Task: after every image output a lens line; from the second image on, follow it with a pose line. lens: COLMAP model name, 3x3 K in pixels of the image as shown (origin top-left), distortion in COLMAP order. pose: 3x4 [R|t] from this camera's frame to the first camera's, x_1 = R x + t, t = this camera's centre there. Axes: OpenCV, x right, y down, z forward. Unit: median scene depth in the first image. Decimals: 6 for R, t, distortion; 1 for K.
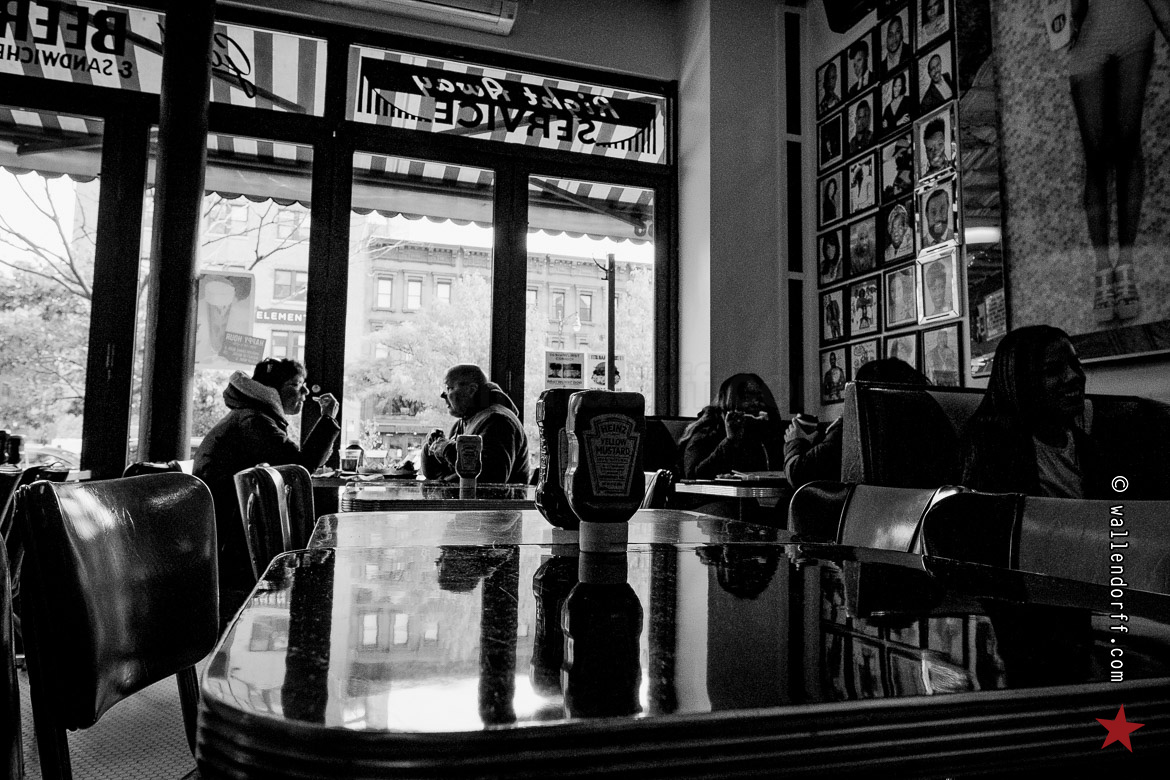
lens RADIAL K [[830.0, 0, 588.8], [0, 830.0, 384.0], [0, 0, 1]] dist [-0.003216, 0.003571]
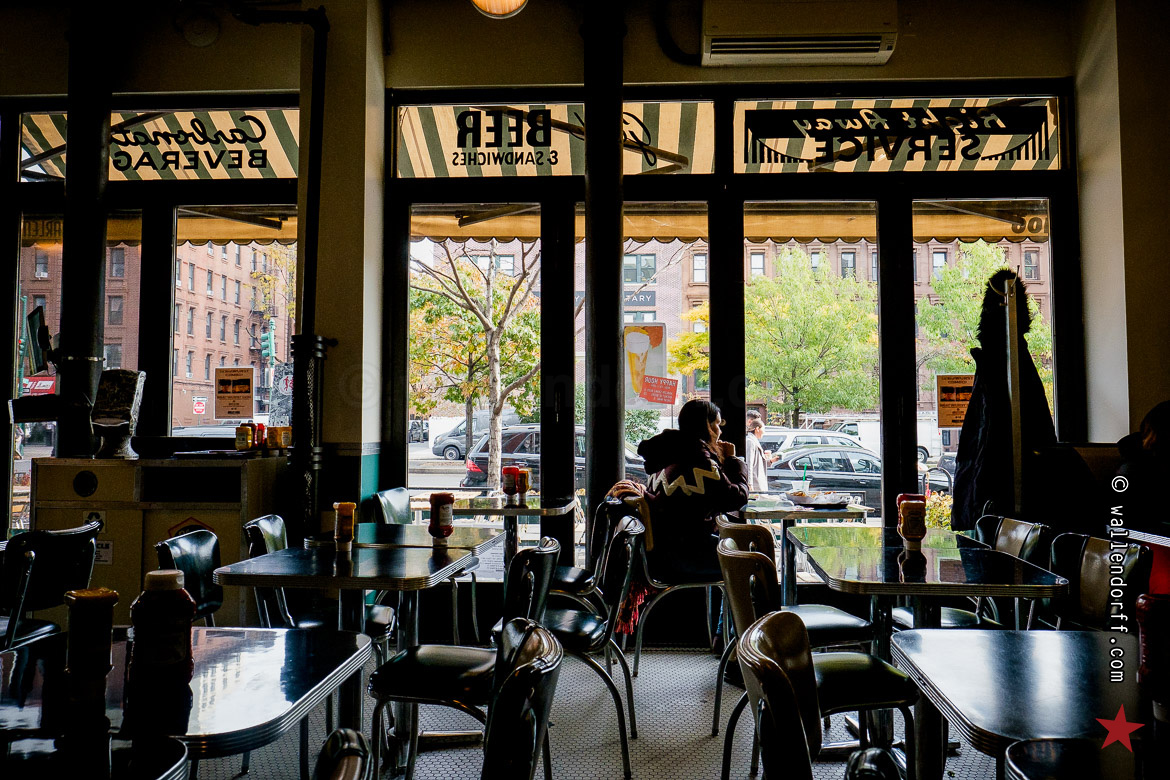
lens RADIAL K [[830.0, 0, 588.8], [0, 830.0, 384.0], [0, 0, 1]] dist [-0.003216, 0.003571]
pose [[0.934494, -0.031988, -0.354538, -0.091143], [0.049400, 0.997971, 0.040167, -0.091830], [0.352534, -0.055050, 0.934178, -0.096800]]
